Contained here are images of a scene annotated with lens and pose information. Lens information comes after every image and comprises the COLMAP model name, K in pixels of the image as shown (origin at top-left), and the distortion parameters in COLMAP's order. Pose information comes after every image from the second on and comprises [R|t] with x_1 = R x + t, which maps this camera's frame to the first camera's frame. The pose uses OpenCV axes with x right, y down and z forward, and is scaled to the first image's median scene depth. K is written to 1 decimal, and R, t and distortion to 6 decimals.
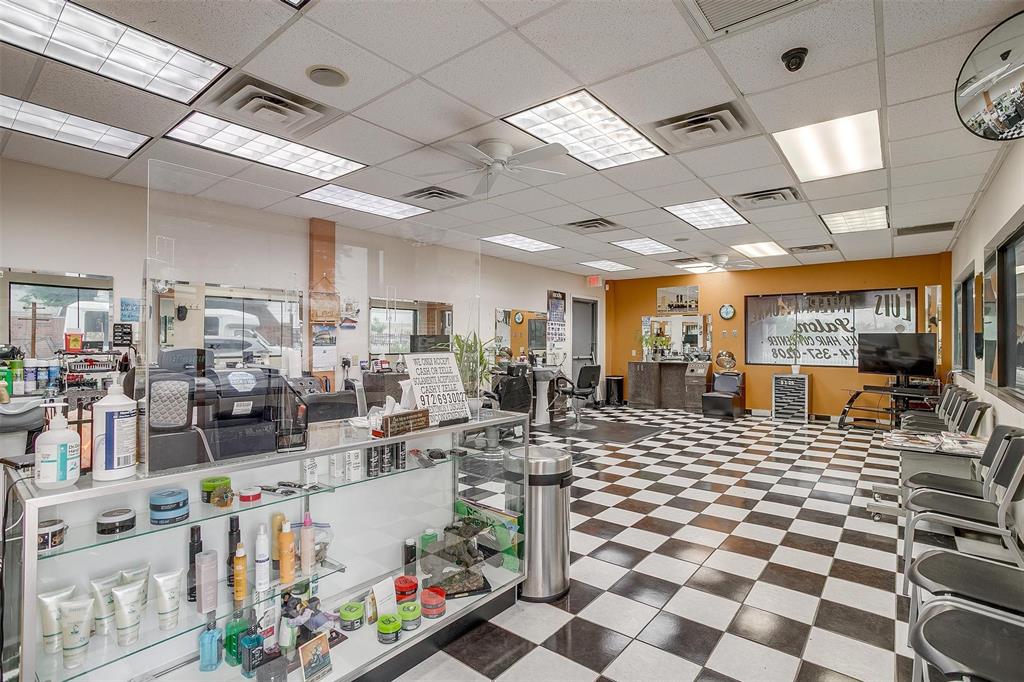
lens RADIAL K [[492.4, 0, 508.4], [0, 492.4, 336.6], [0, 0, 1]] dist [-0.061203, 0.036808]
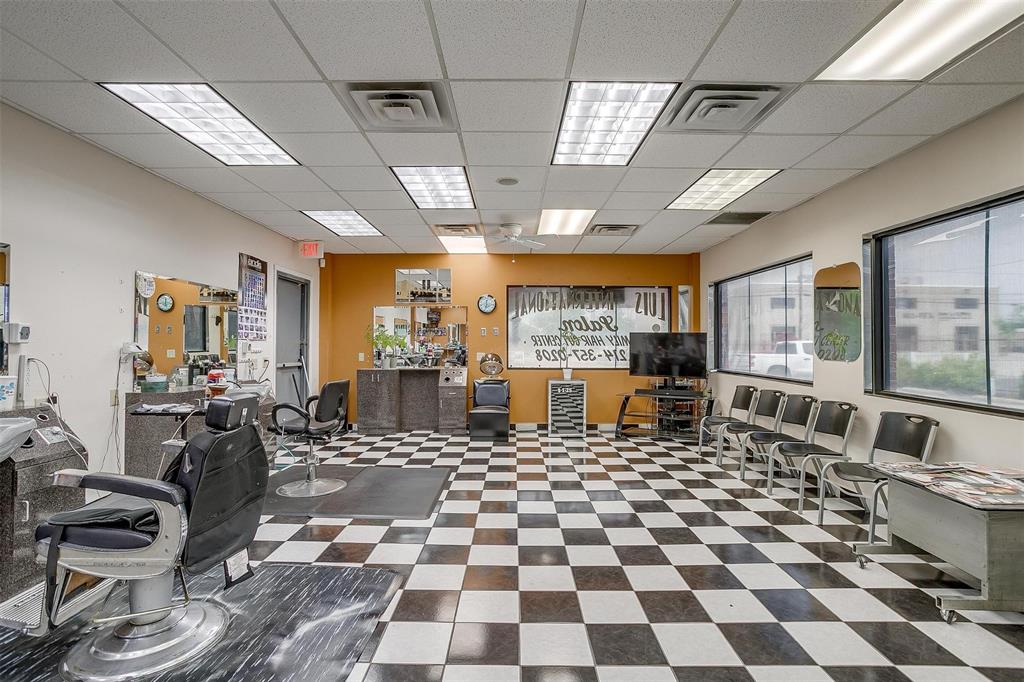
lens RADIAL K [[497.4, 0, 510.4], [0, 497.4, 345.1], [0, 0, 1]] dist [-0.065571, 0.037383]
pose [[0.778169, -0.003620, 0.628045, -0.035036], [-0.007333, 0.999863, 0.014849, 0.004151], [-0.628012, -0.016160, 0.778036, 0.358010]]
